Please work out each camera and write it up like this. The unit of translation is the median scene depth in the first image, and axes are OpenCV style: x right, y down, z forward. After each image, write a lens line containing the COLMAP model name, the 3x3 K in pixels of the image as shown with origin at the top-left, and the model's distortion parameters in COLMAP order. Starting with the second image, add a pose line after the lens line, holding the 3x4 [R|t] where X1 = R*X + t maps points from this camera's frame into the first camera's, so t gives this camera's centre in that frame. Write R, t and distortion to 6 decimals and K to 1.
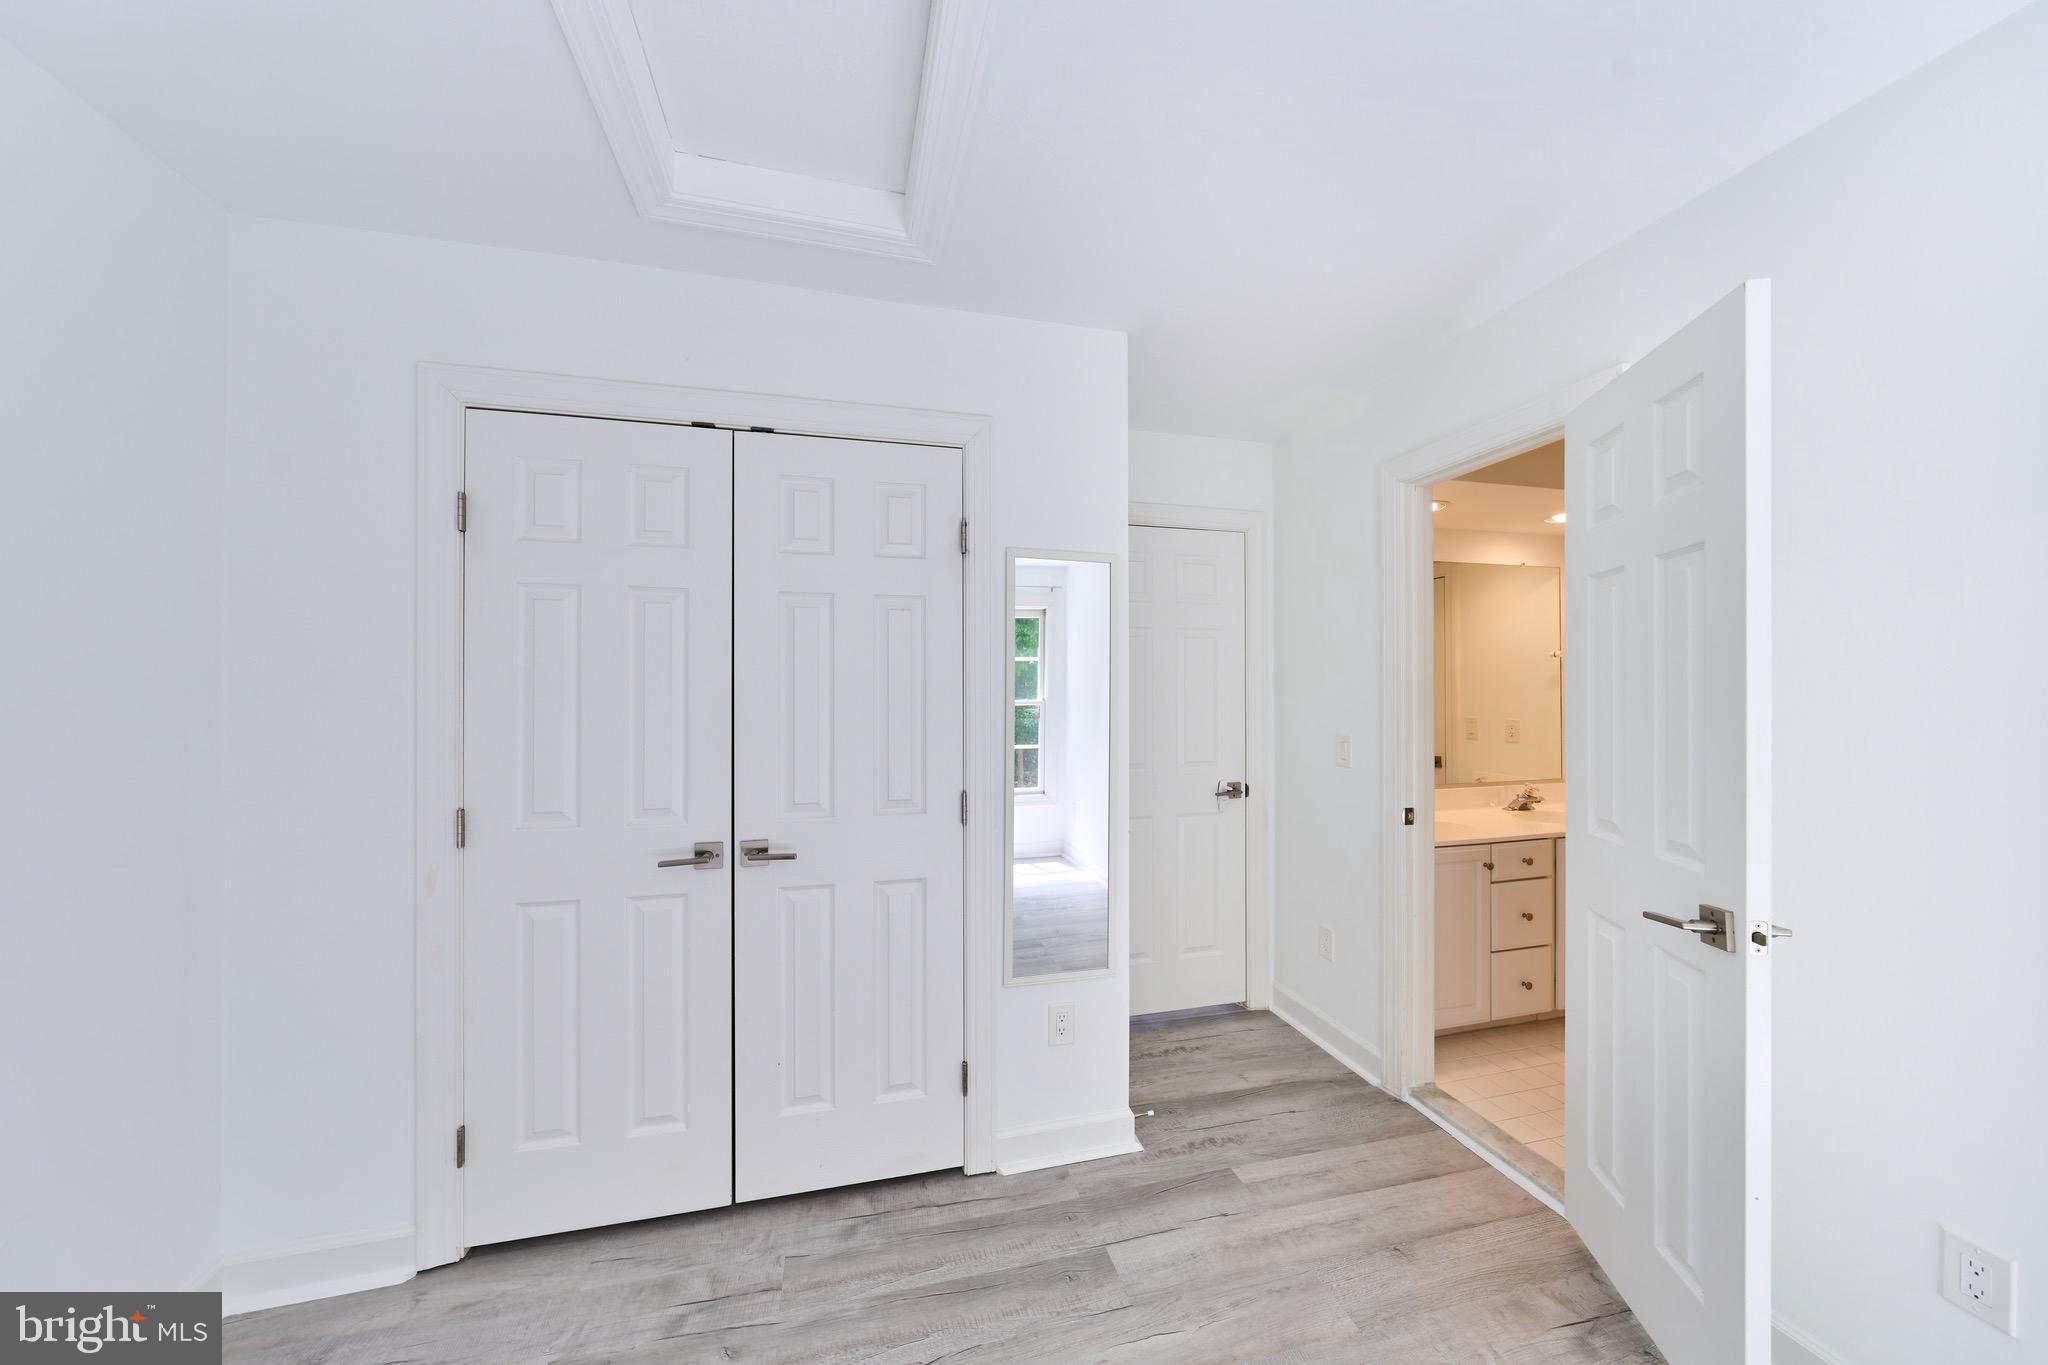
lens RADIAL K [[705.8, 0, 1020.6], [0, 705.8, 684.0], [0, 0, 1]] dist [-0.001817, -0.000069]
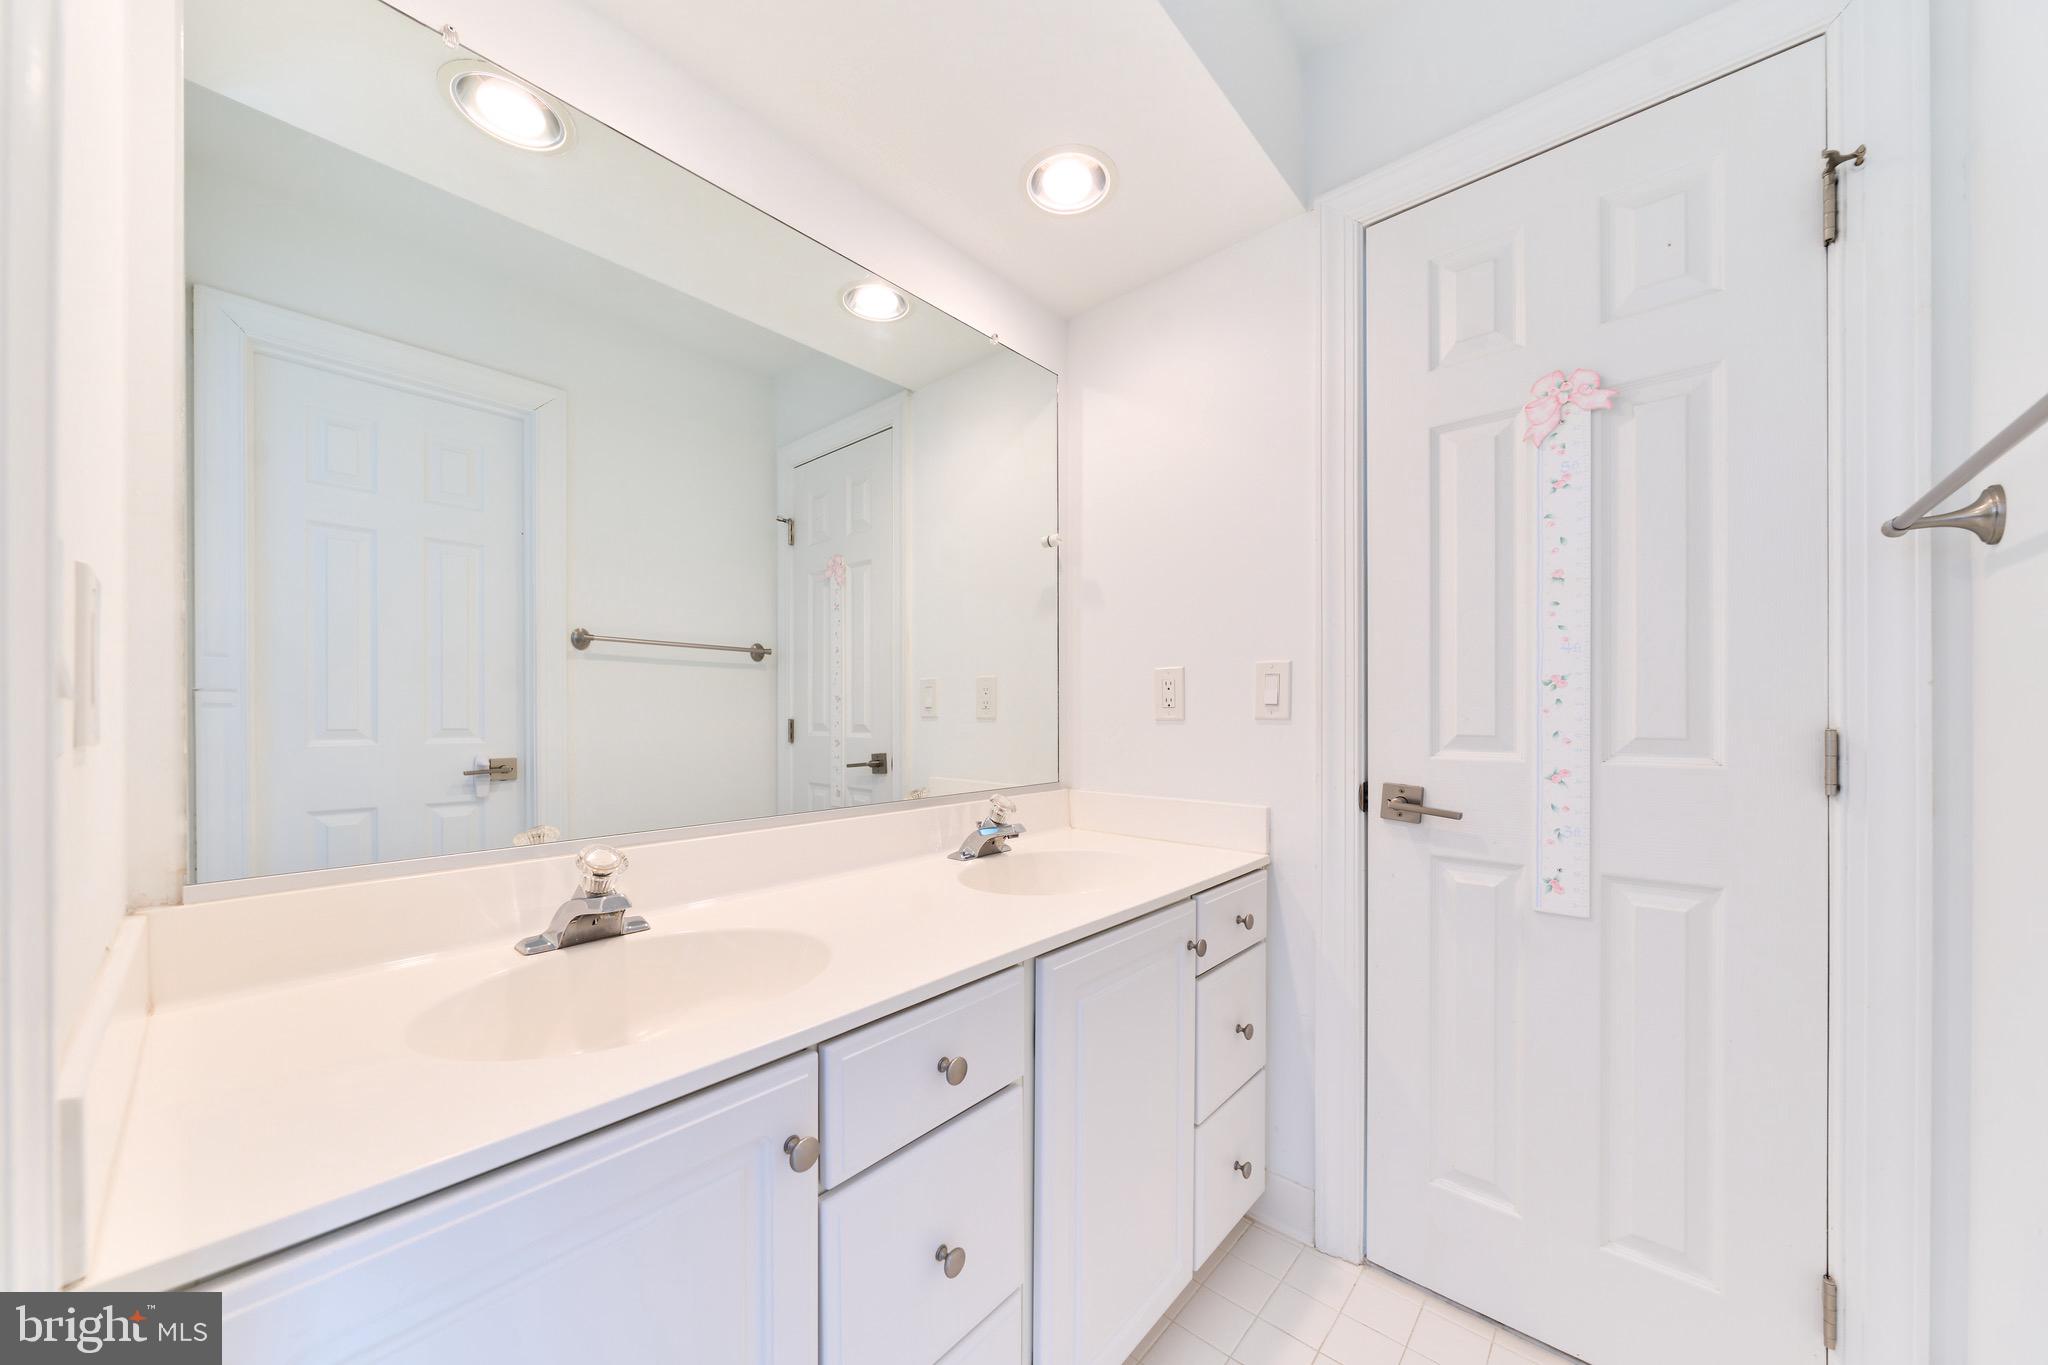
lens RADIAL K [[705.8, 0, 1020.6], [0, 705.8, 684.0], [0, 0, 1]] dist [-0.001817, -0.000069]
pose [[0.831627, 0.026714, 0.554692, 0.472042], [-0.008586, 0.999341, -0.035257, 0.084066], [-0.555268, 0.024558, 0.831309, 0.604165]]
